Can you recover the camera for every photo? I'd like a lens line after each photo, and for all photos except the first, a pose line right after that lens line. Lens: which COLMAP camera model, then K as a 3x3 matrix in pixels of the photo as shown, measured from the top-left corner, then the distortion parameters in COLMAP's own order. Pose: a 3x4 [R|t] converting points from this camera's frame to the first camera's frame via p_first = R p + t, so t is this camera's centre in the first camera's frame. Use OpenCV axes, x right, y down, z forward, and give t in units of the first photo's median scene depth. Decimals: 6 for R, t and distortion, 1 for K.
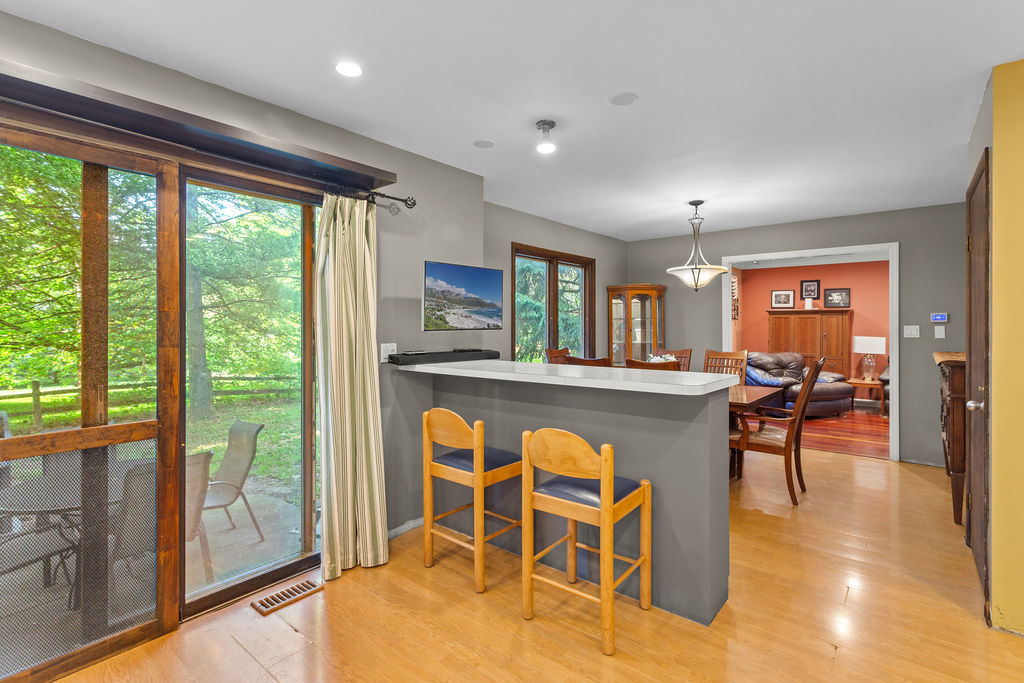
lens RADIAL K [[490.3, 0, 509.2], [0, 490.3, 323.9], [0, 0, 1]] dist [-0.001336, 0.000223]
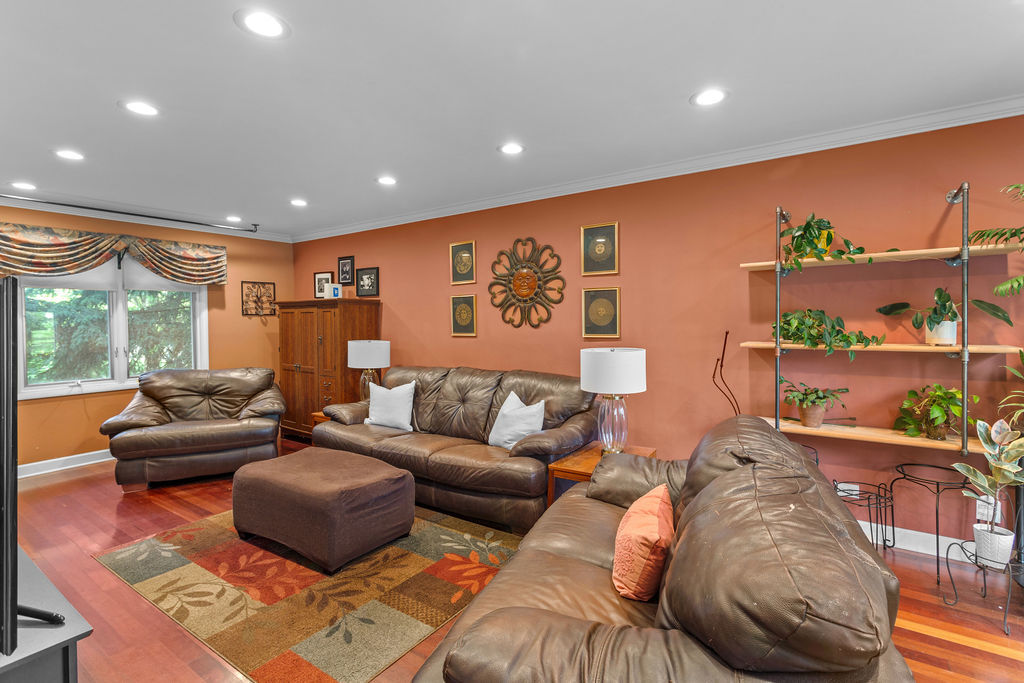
lens RADIAL K [[490.3, 0, 509.2], [0, 490.3, 323.9], [0, 0, 1]] dist [-0.001336, 0.000223]
pose [[0.996075, -0.015596, 0.087133, 0.884159], [0.014524, 0.999811, 0.012918, -0.001764], [-0.087318, -0.011602, 0.996113, 0.341709]]
